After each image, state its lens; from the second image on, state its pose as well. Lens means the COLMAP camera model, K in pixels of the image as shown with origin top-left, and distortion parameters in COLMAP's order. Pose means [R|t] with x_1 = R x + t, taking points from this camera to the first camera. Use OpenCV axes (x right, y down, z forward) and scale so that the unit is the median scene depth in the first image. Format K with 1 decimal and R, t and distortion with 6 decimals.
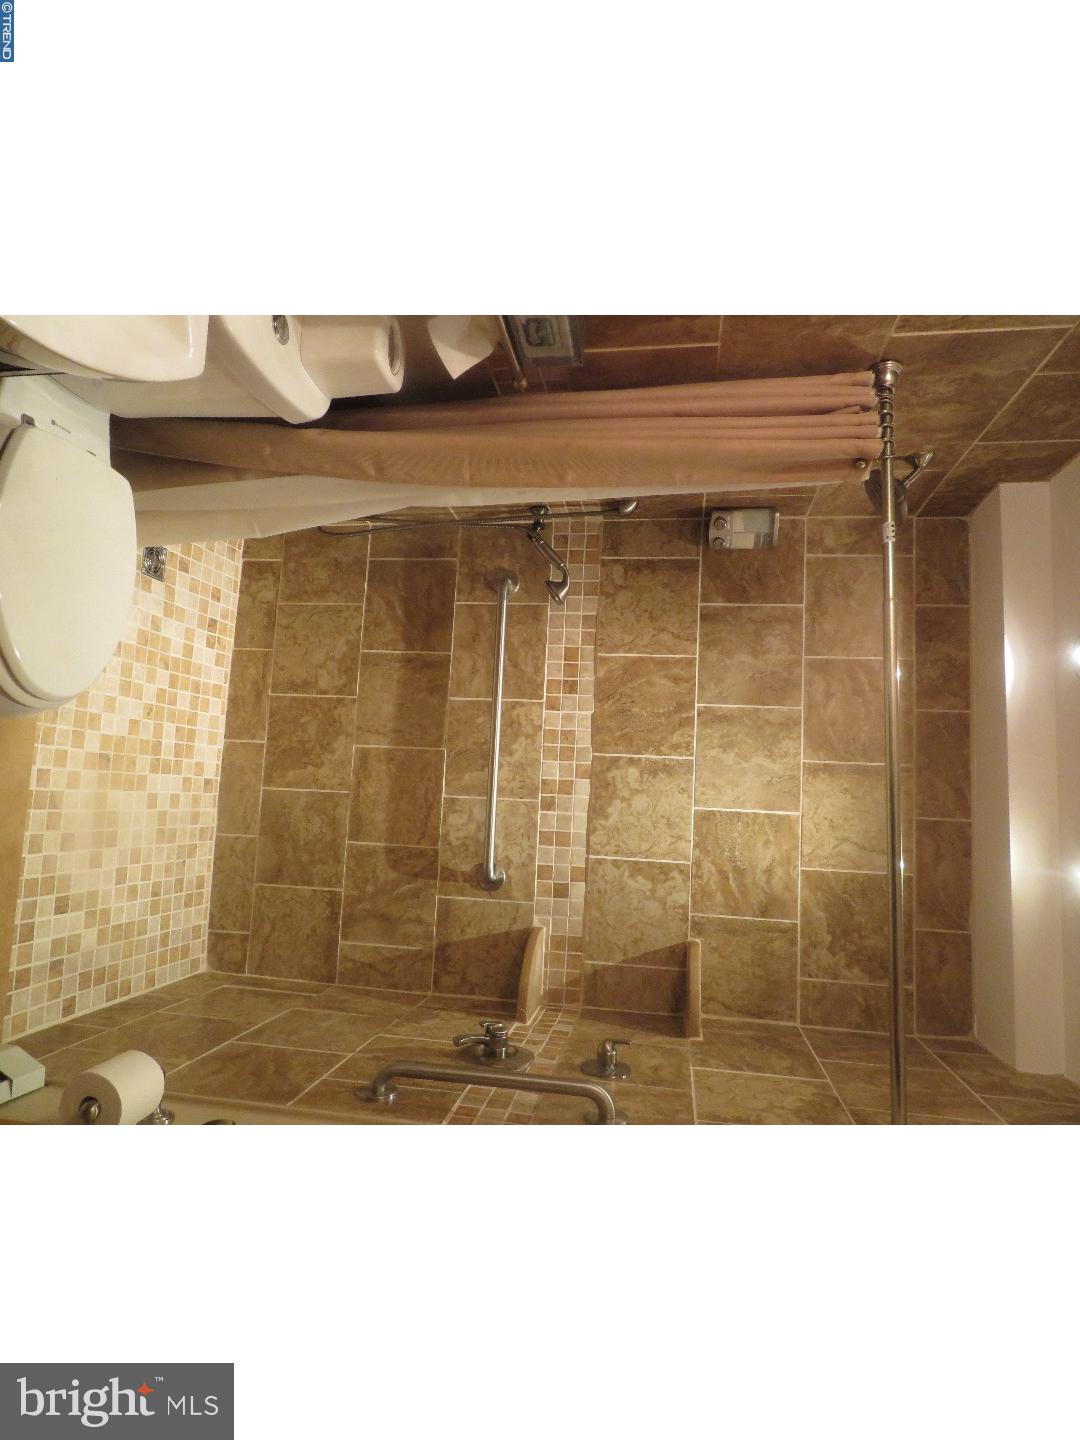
lens RADIAL K [[772.0, 0, 540.0], [0, 772.0, 720.0], [0, 0, 1]] dist [-0.008242, -0.000273]
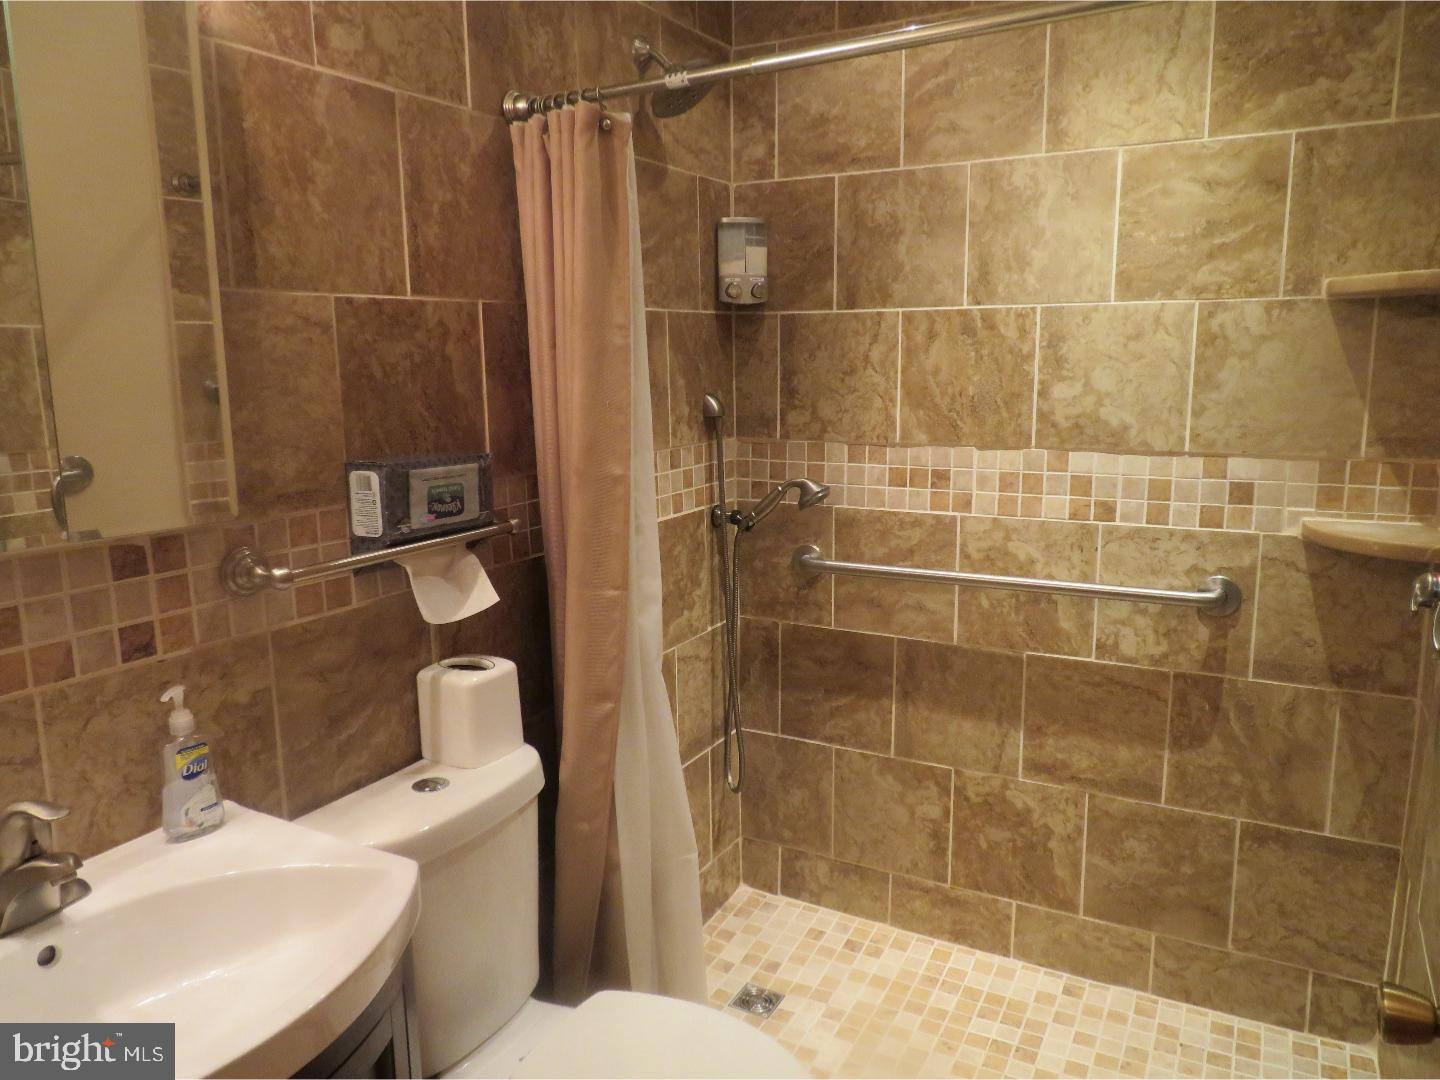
lens RADIAL K [[1027.6, 0, 719.6], [0, 1027.6, 539.9], [0, 0, 1]] dist [-0.009510, 0.005379]
pose [[0.023617, -0.999679, -0.009216, -0.015729], [0.925028, 0.025348, -0.379052, 0.139904], [0.379164, 0.000427, 0.925330, 0.004855]]
